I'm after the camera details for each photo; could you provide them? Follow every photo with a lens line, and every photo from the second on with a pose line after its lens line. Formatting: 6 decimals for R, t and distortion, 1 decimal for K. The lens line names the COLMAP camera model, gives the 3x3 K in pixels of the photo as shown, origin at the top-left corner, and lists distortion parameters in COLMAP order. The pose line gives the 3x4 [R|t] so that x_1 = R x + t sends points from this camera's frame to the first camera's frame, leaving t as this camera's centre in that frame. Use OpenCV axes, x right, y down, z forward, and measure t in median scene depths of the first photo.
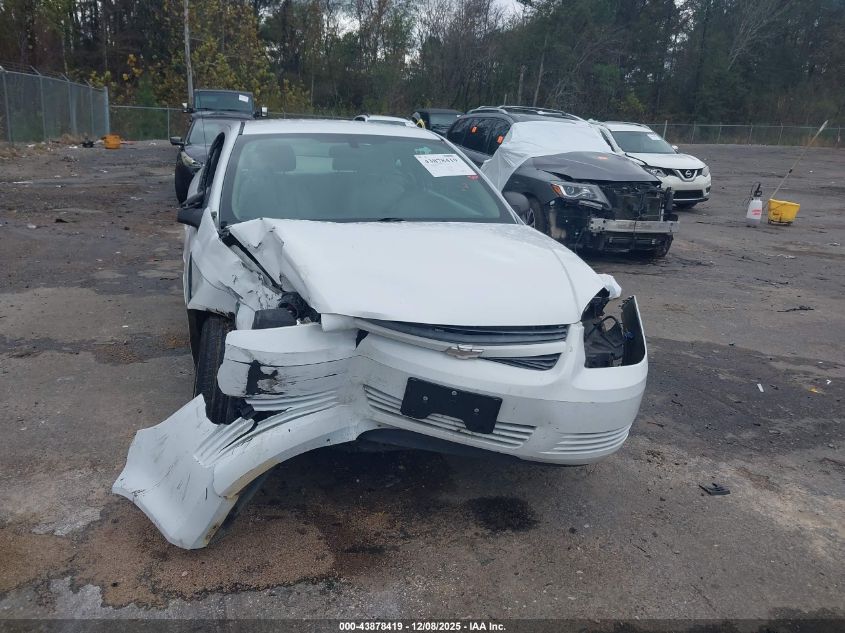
lens RADIAL K [[691.7, 0, 423.9], [0, 691.7, 316.1], [0, 0, 1]] dist [0.005182, 0.000861]
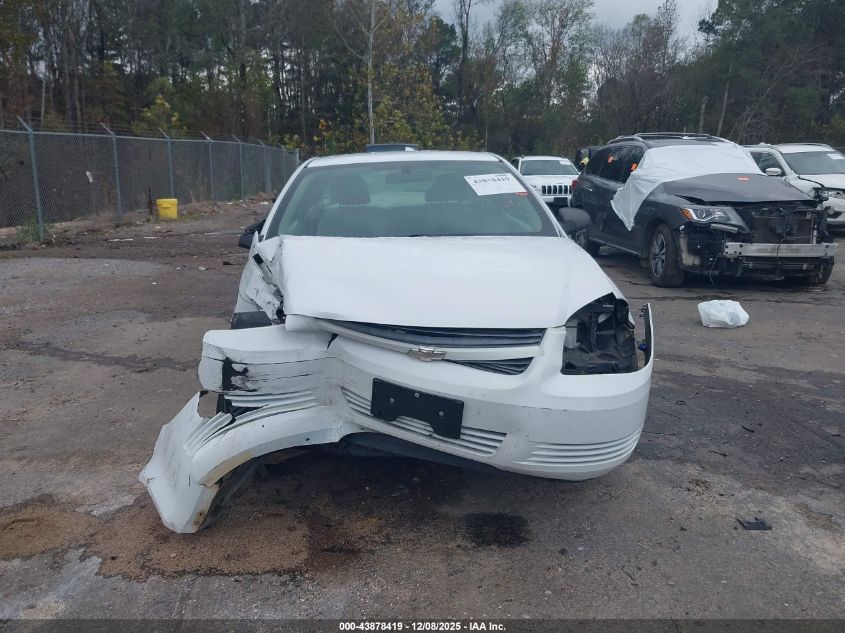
lens RADIAL K [[691.7, 0, 444.3], [0, 691.7, 320.4], [0, 0, 1]] dist [0.005182, 0.000861]
pose [[0.962228, -0.007473, -0.272144, 0.284169], [-0.010231, 0.997925, -0.063576, 0.053392], [0.272054, 0.063959, 0.960154, 0.036258]]
